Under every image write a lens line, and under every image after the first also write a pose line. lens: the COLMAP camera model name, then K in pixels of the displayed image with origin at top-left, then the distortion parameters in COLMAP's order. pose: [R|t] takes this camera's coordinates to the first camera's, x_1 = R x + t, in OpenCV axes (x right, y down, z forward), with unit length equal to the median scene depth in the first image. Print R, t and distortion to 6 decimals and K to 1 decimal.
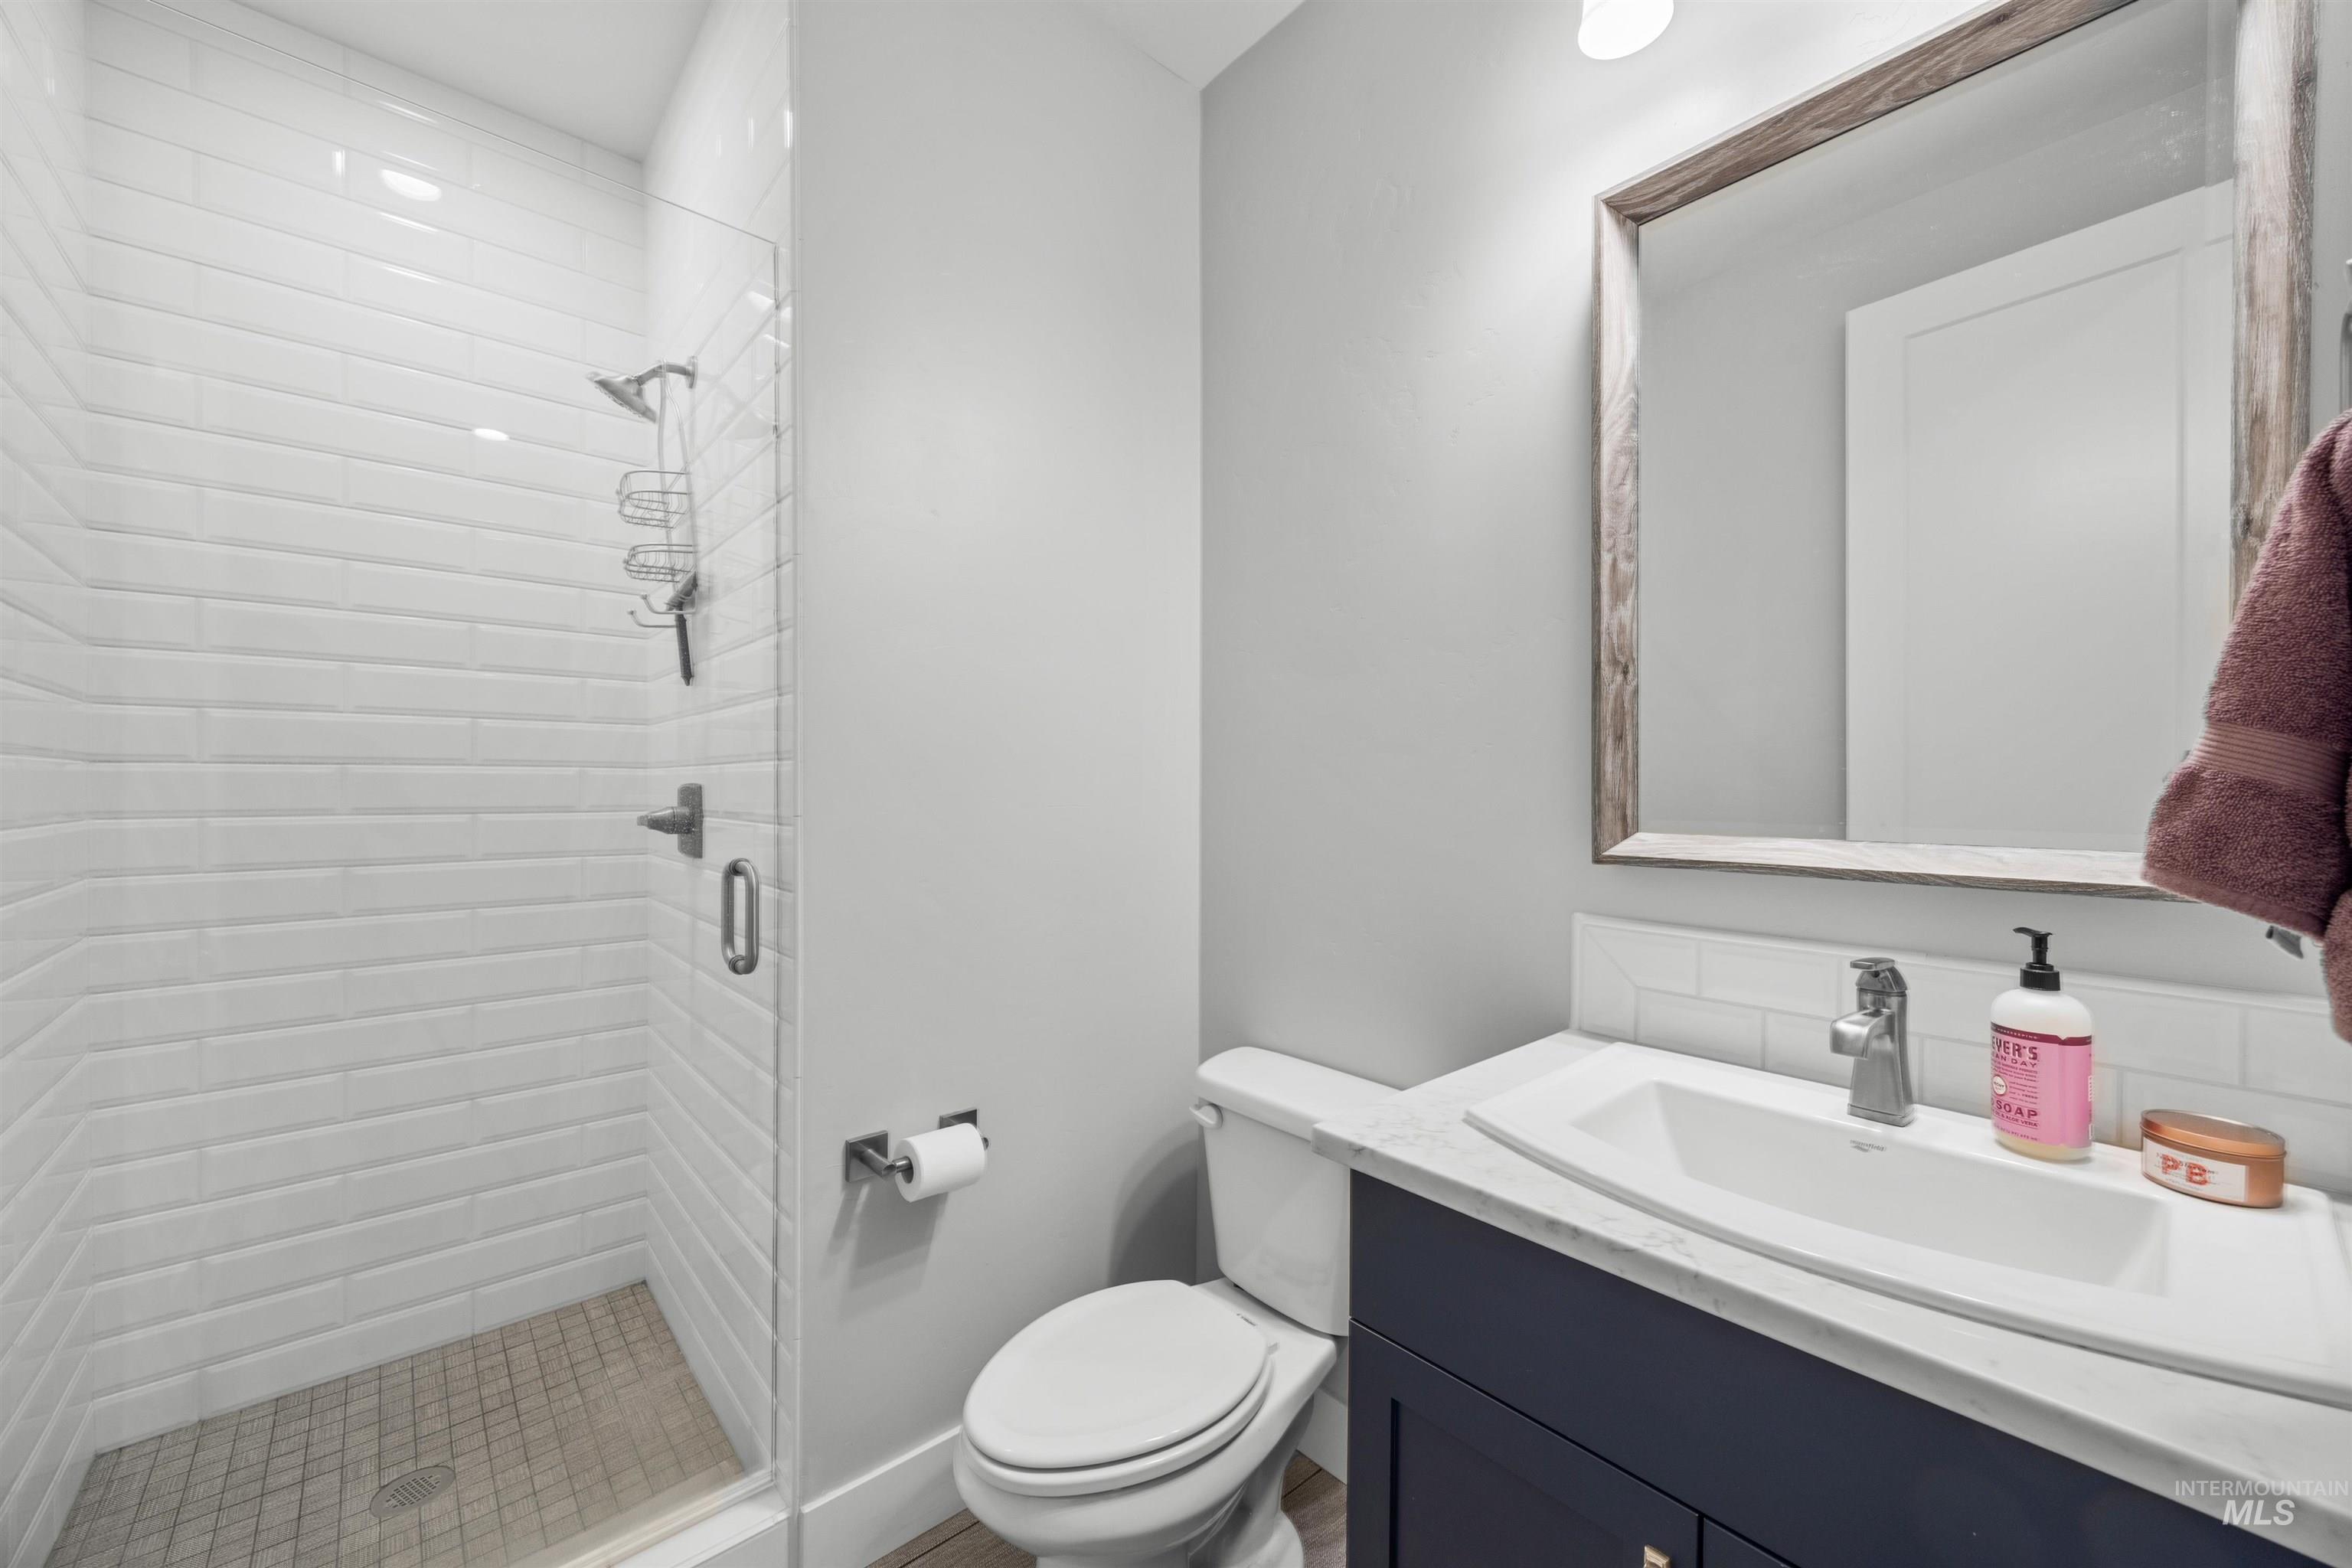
lens RADIAL K [[913.5, 0, 1171.4], [0, 913.5, 792.4], [0, 0, 1]] dist [0.001328, 0.000106]
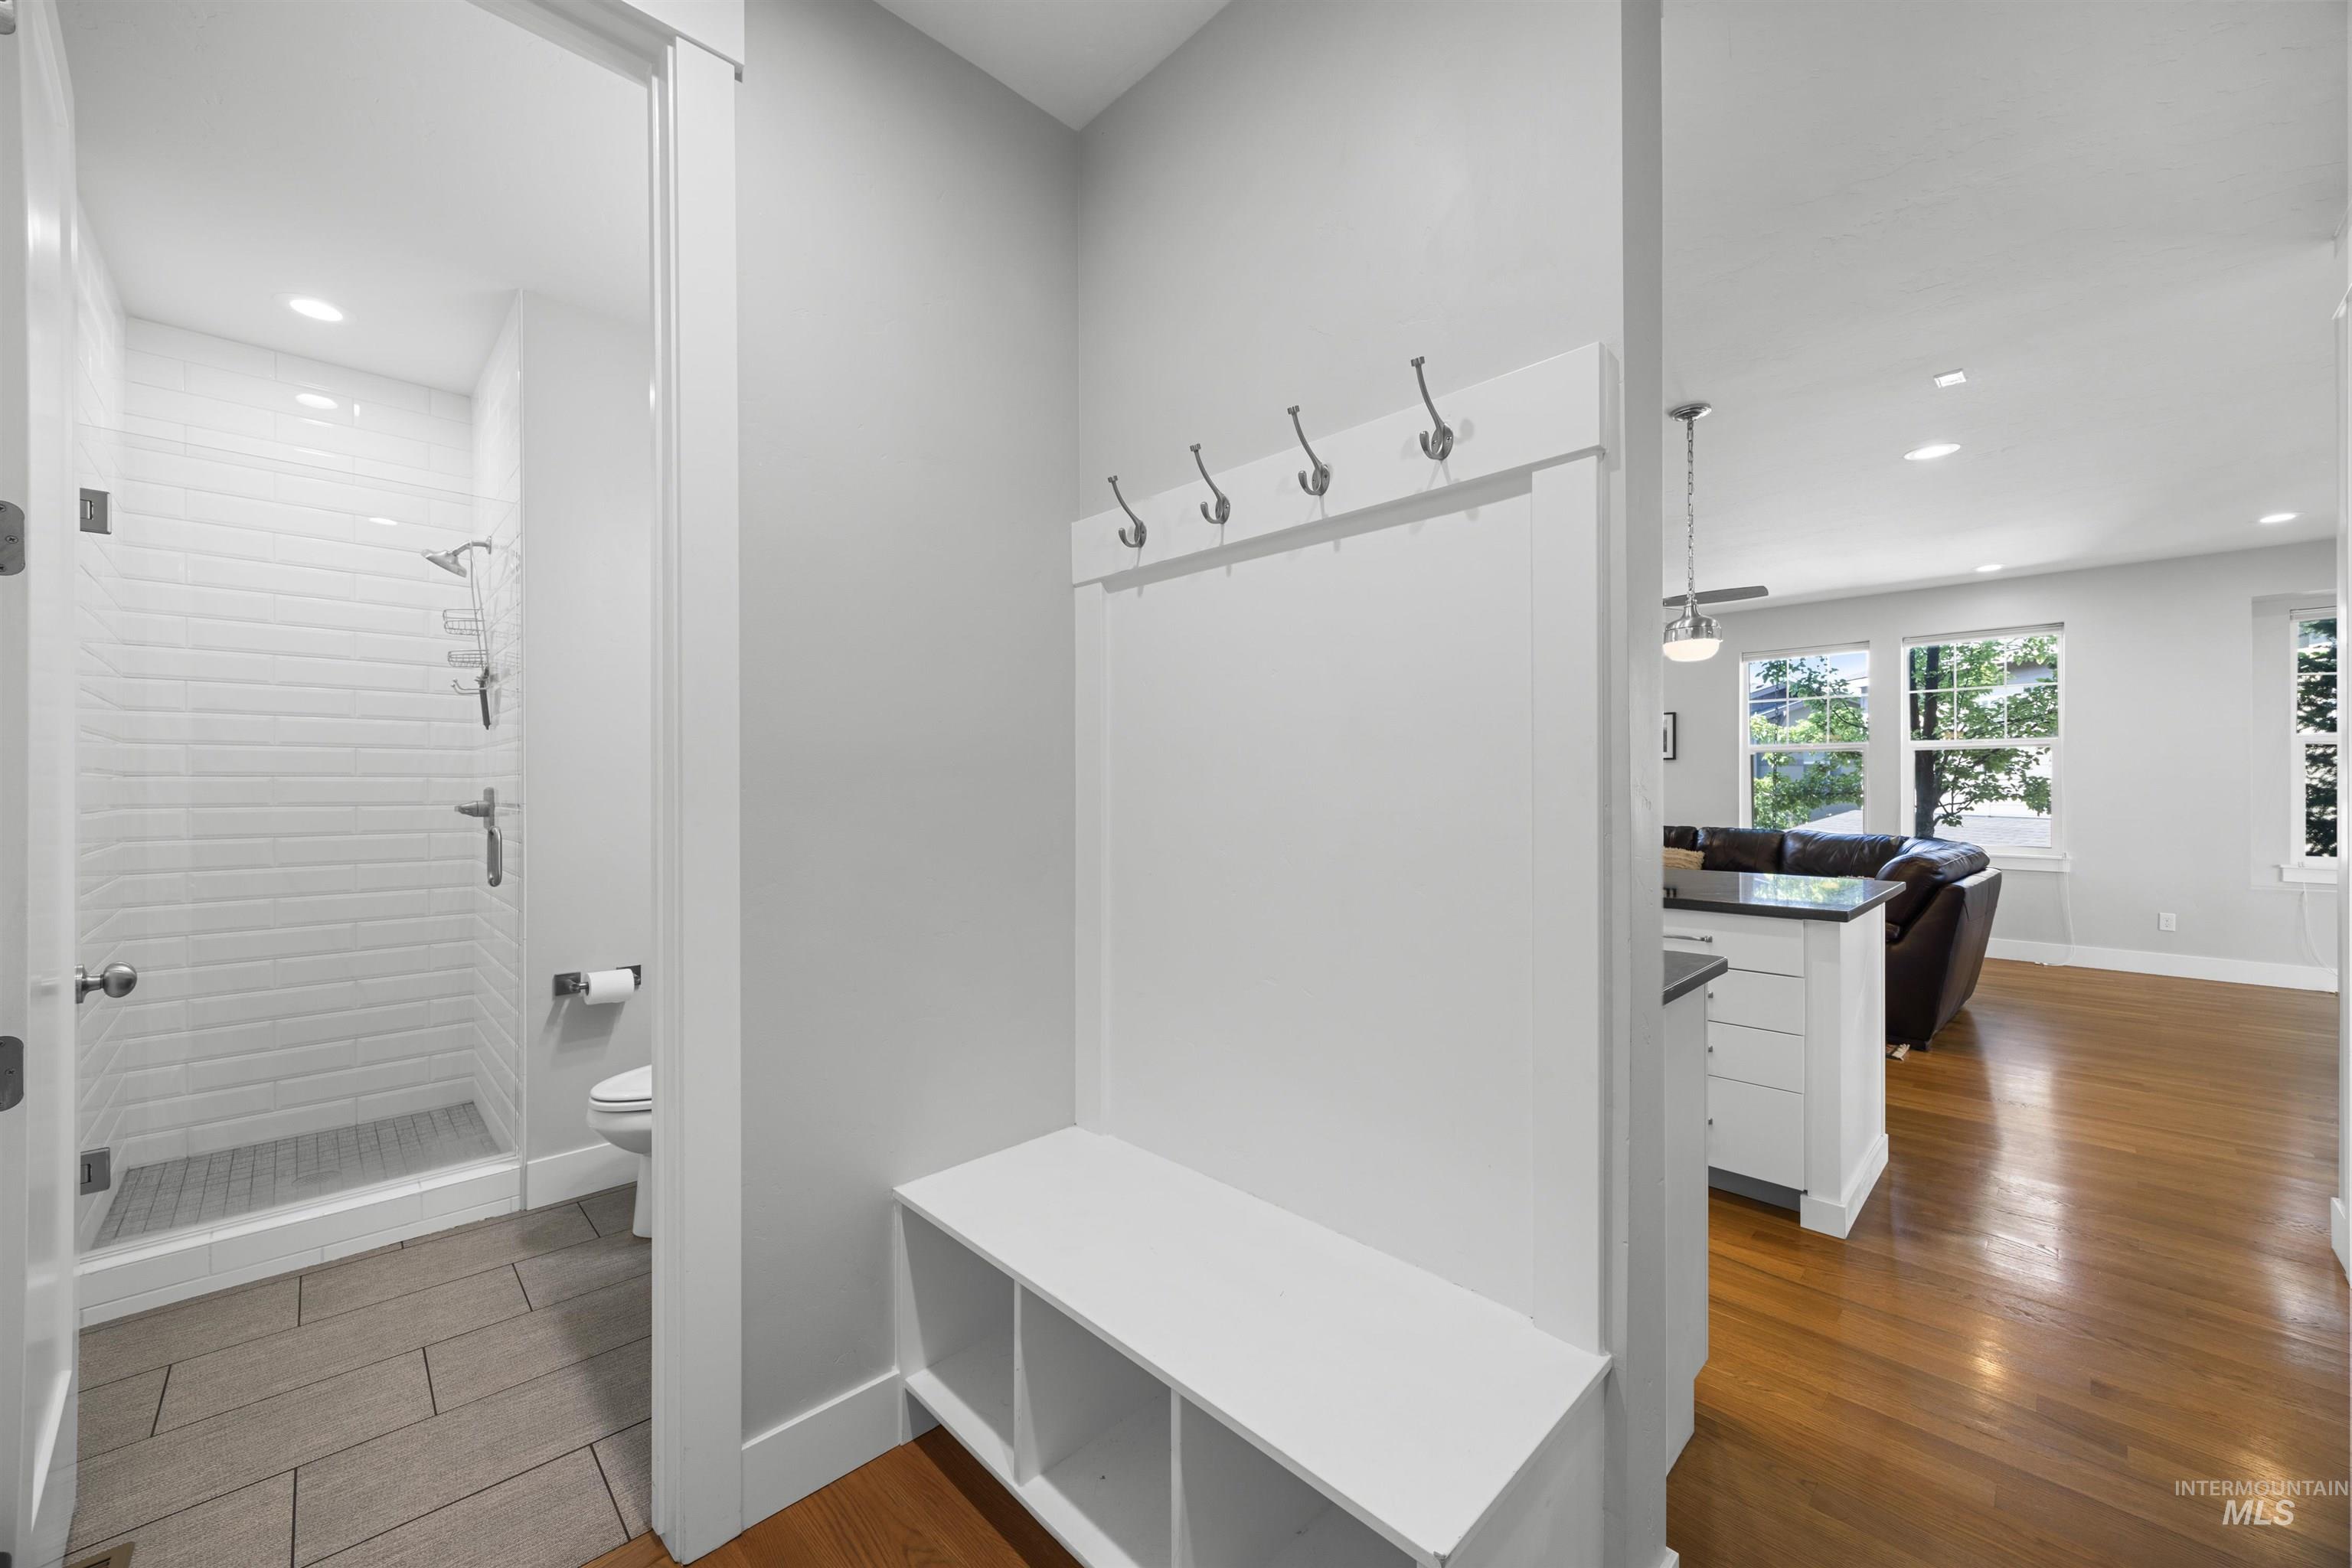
lens RADIAL K [[896.3, 0, 1163.2], [0, 896.3, 789.8], [0, 0, 1]] dist [0.000048, -0.000046]
pose [[0.998272, -0.002692, 0.058696, 0.642949], [0.002832, 0.999993, -0.002298, 0.002527], [-0.058689, 0.002461, 0.998273, -0.754984]]
